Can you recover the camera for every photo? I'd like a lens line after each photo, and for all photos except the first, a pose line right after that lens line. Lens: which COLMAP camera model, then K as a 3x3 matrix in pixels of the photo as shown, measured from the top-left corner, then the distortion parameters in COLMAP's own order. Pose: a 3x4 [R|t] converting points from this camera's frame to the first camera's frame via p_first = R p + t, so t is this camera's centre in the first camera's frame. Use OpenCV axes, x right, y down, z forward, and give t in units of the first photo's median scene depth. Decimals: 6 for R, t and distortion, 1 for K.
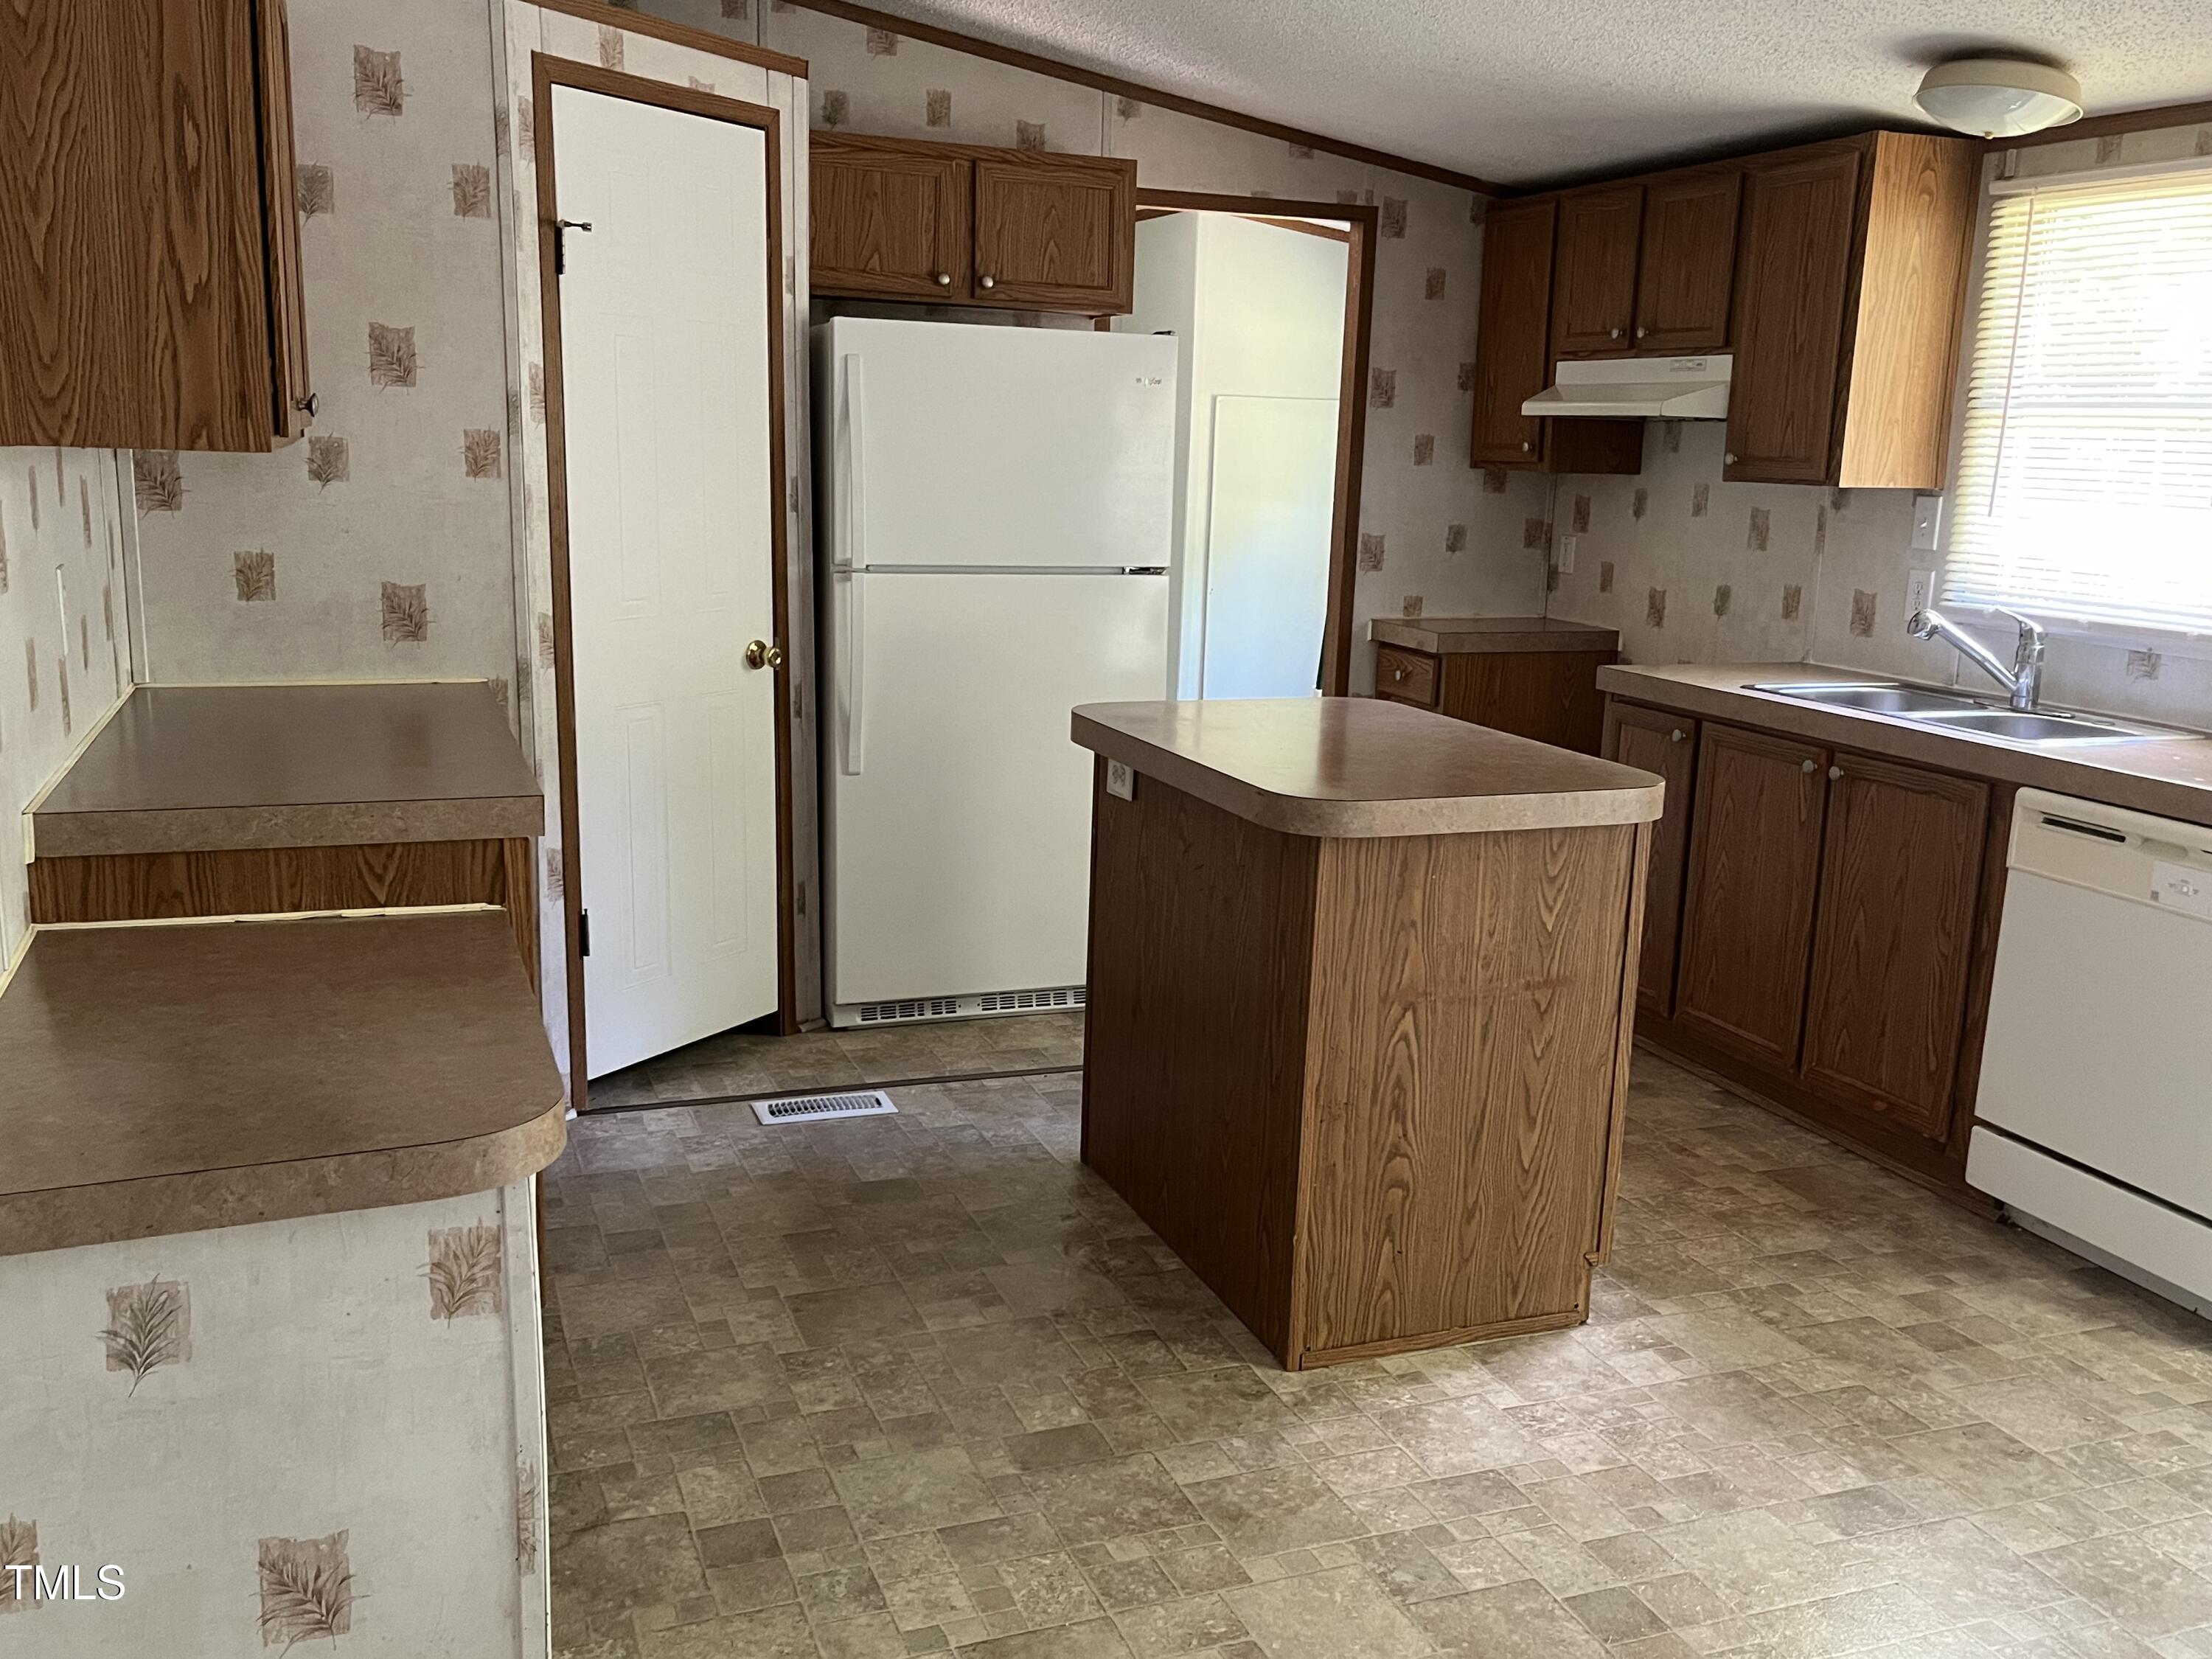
lens RADIAL K [[1911.4, 0, 1107.8], [0, 1911.4, 840.6], [0, 0, 1]] dist [0.038928, -0.028436]
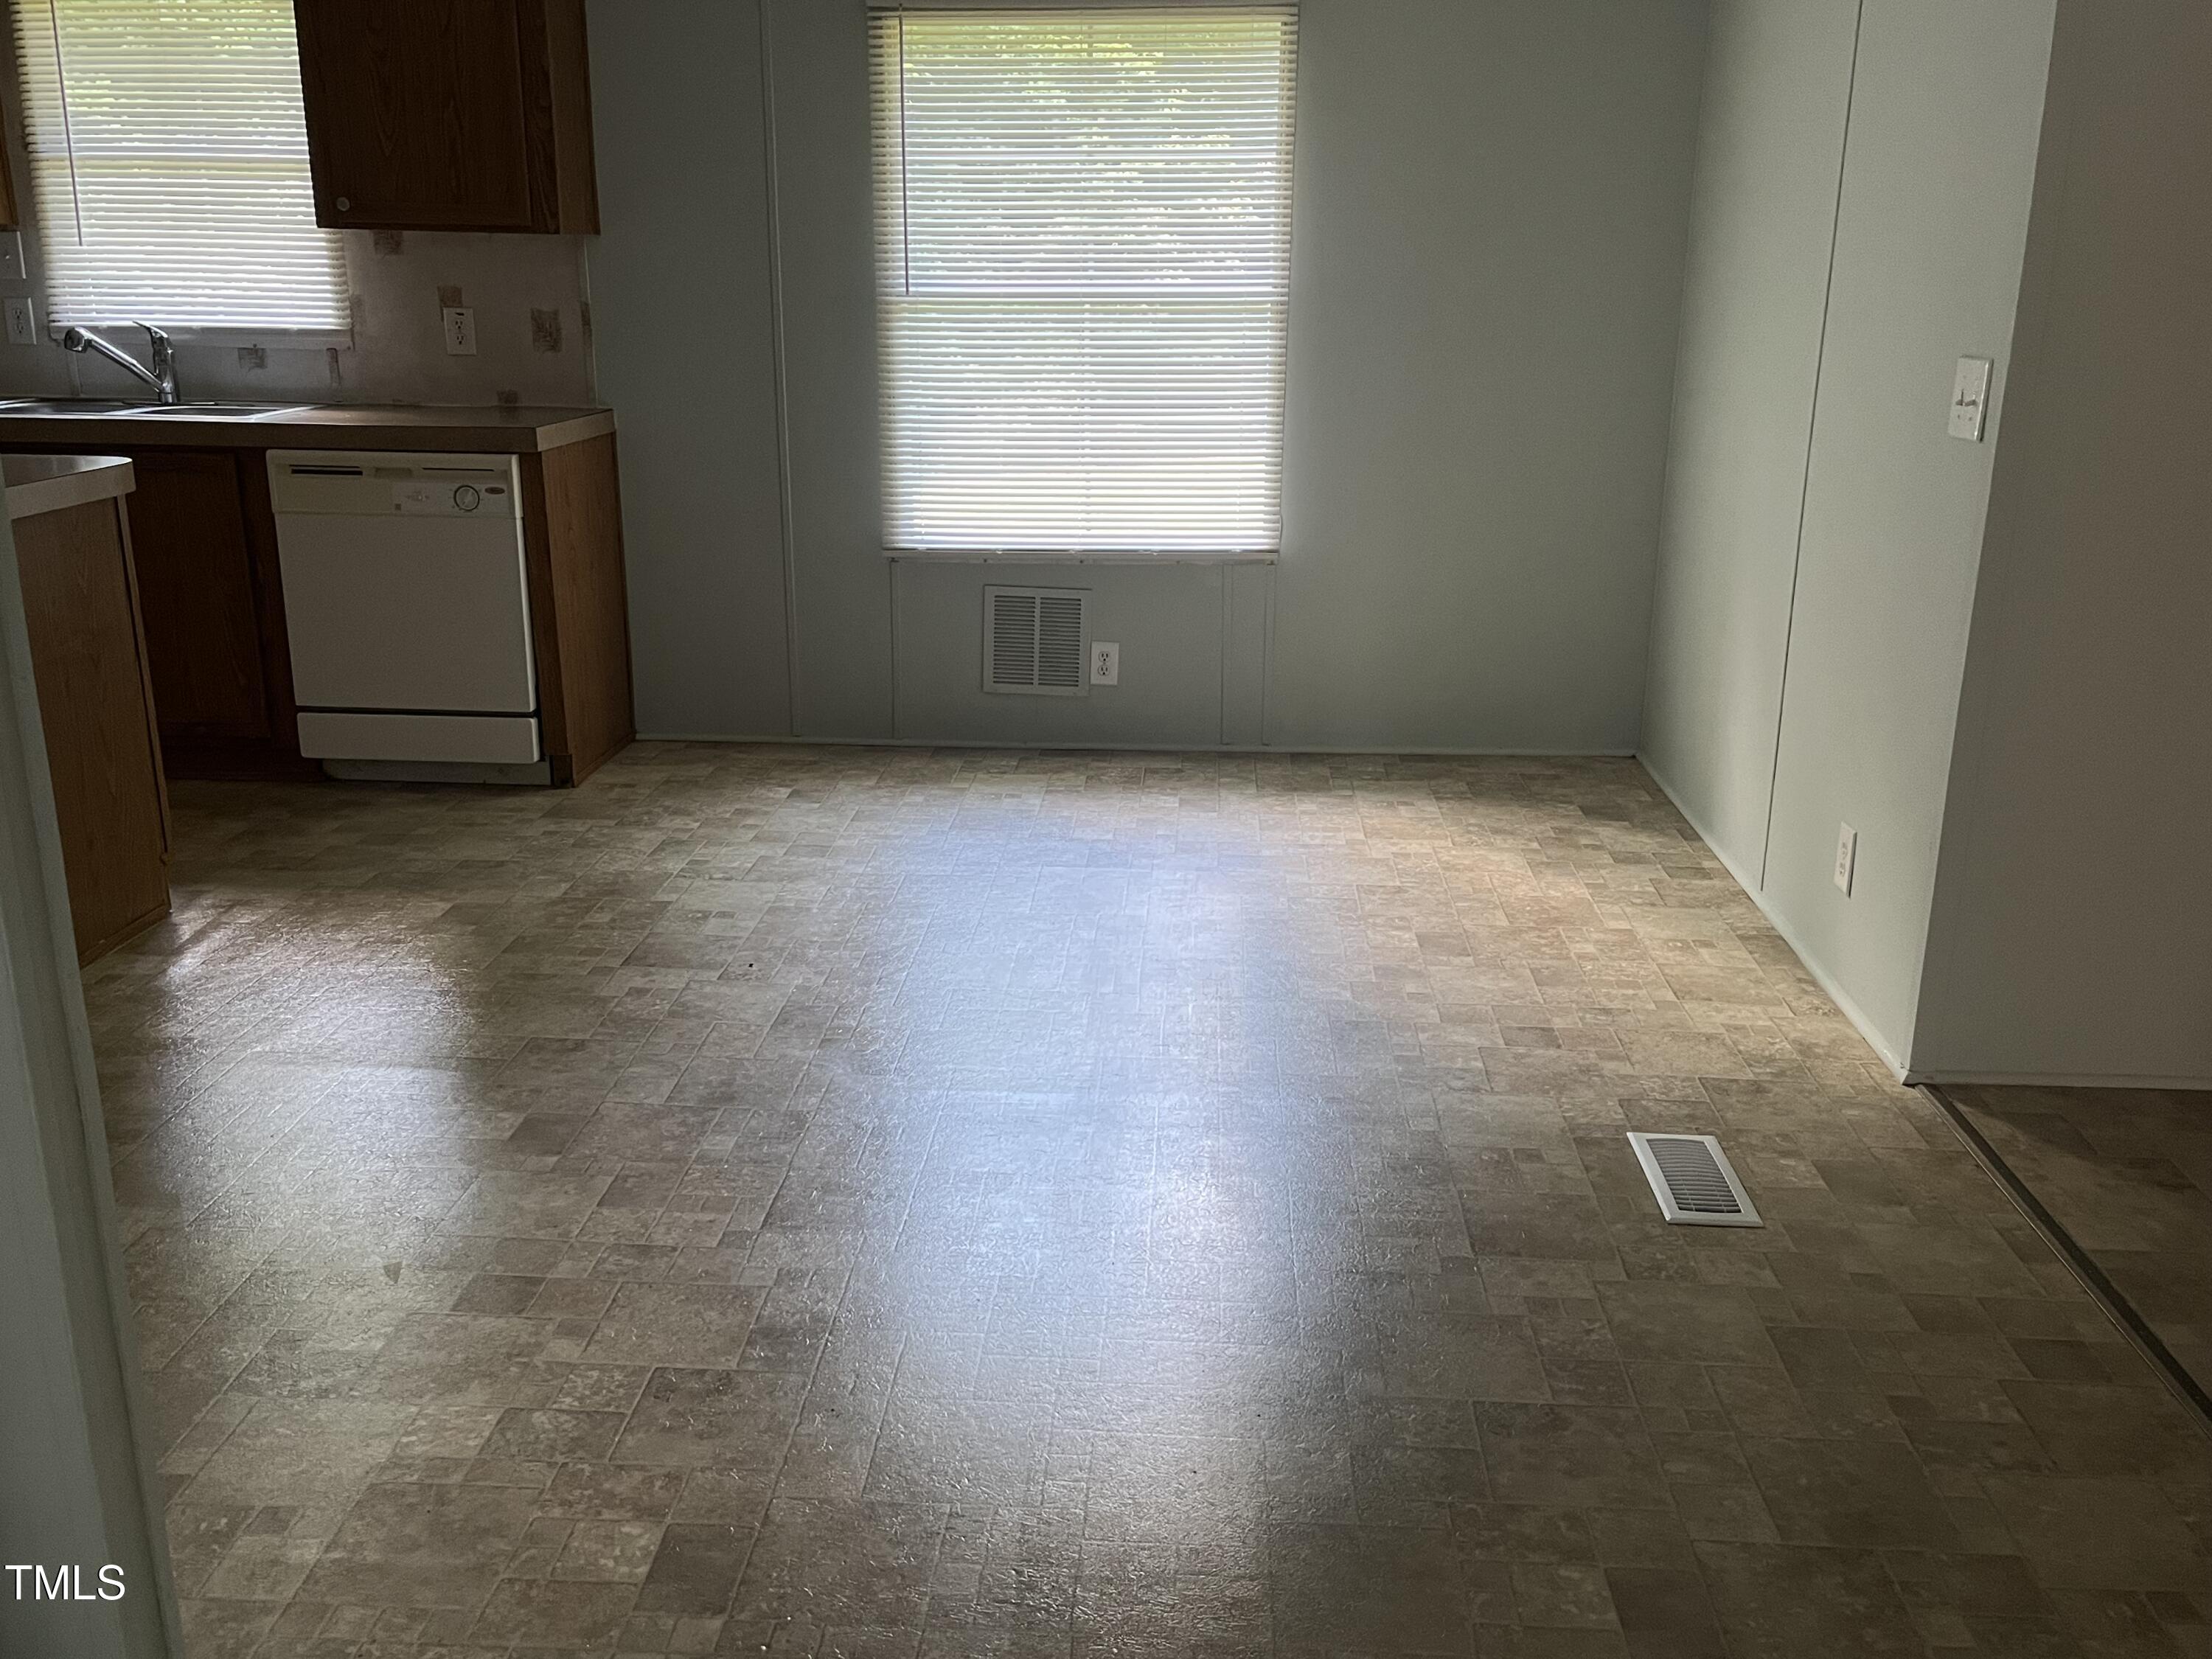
lens RADIAL K [[1911.4, 0, 1106.3], [0, 1911.4, 836.2], [0, 0, 1]] dist [0.038928, -0.028436]
pose [[0.408619, -0.293218, 0.864323, -0.503360], [0.190505, 0.953532, 0.233418, 0.026221], [-0.892602, 0.069279, 0.445491, -0.085771]]
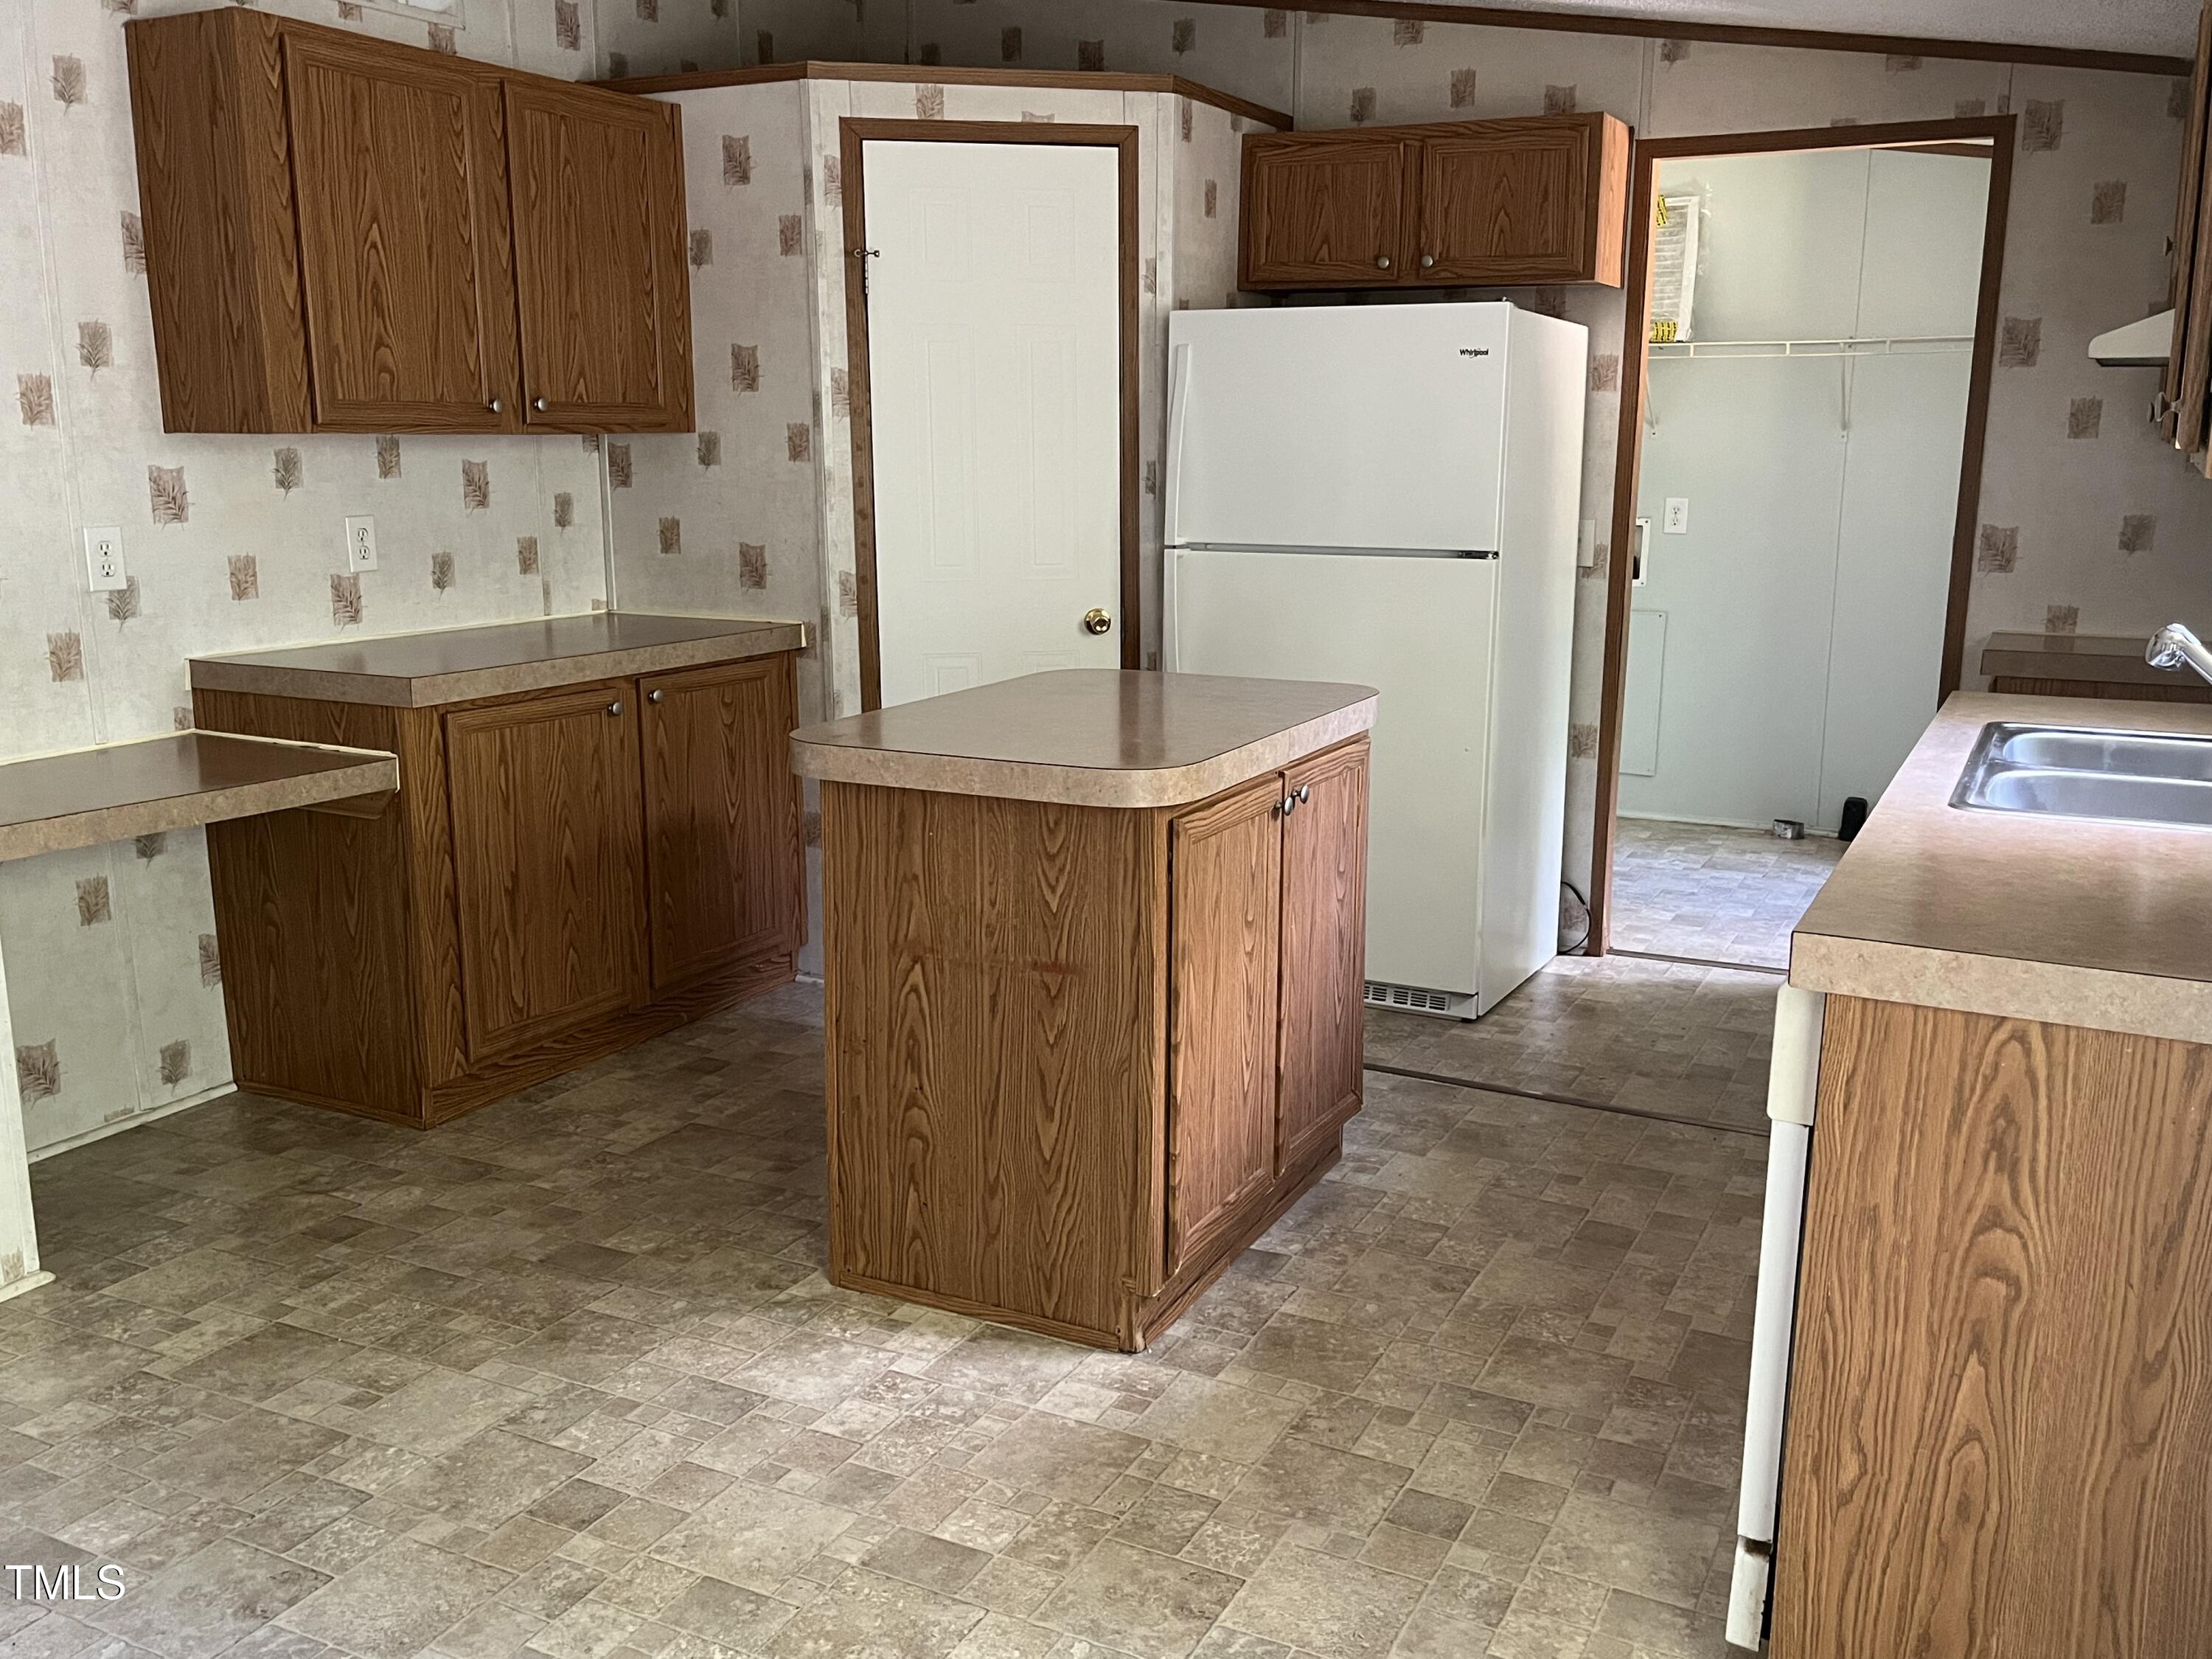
lens RADIAL K [[1911.4, 0, 1116.6], [0, 1911.4, 835.2], [0, 0, 1]] dist [0.038928, -0.028436]
pose [[0.674920, 0.125983, -0.727056, 0.786131], [-0.135347, 0.989736, 0.045858, -0.032056], [0.725372, 0.067454, 0.685044, 0.311819]]
